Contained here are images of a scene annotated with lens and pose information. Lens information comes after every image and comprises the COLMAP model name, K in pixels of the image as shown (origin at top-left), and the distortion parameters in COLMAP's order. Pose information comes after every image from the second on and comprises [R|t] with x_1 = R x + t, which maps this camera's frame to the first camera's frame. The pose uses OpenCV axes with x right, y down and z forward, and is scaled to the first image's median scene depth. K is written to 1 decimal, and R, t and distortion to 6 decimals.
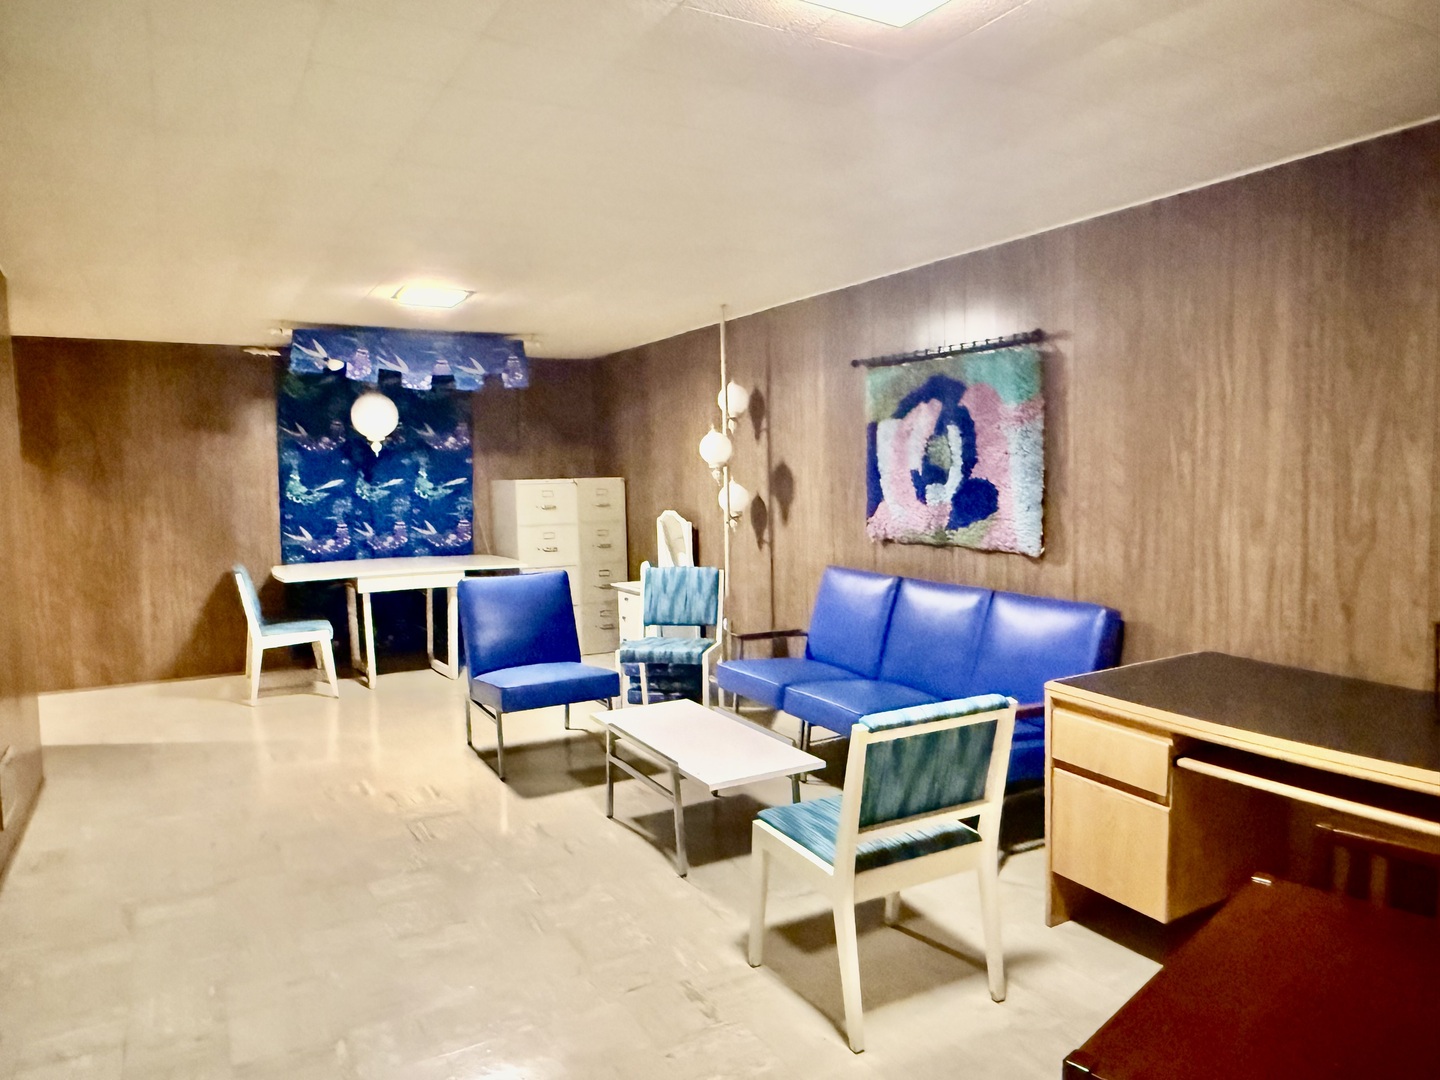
lens RADIAL K [[956.1, 0, 720.0], [0, 956.1, 540.0], [0, 0, 1]] dist [0.004478, 0.003802]
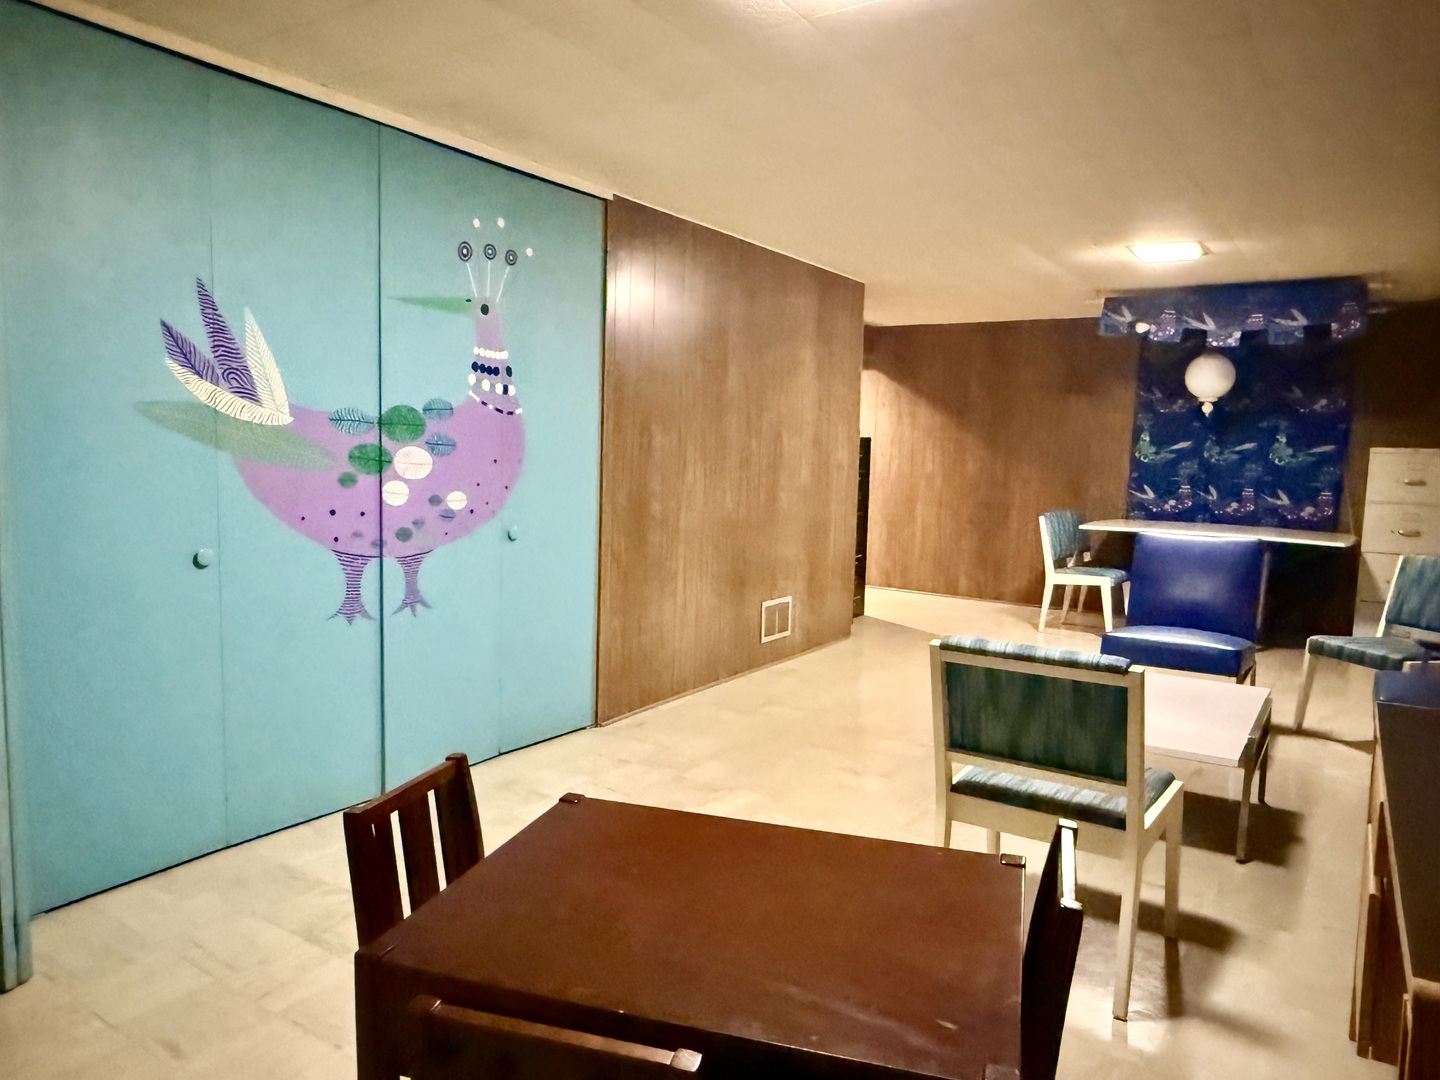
lens RADIAL K [[956.1, 0, 720.0], [0, 956.1, 540.0], [0, 0, 1]] dist [0.004478, 0.003802]
pose [[0.477021, 0.118114, -0.870919, 0.277063], [-0.097291, 0.991935, 0.081238, 0.006587], [0.873491, 0.045980, 0.484665, 0.084449]]
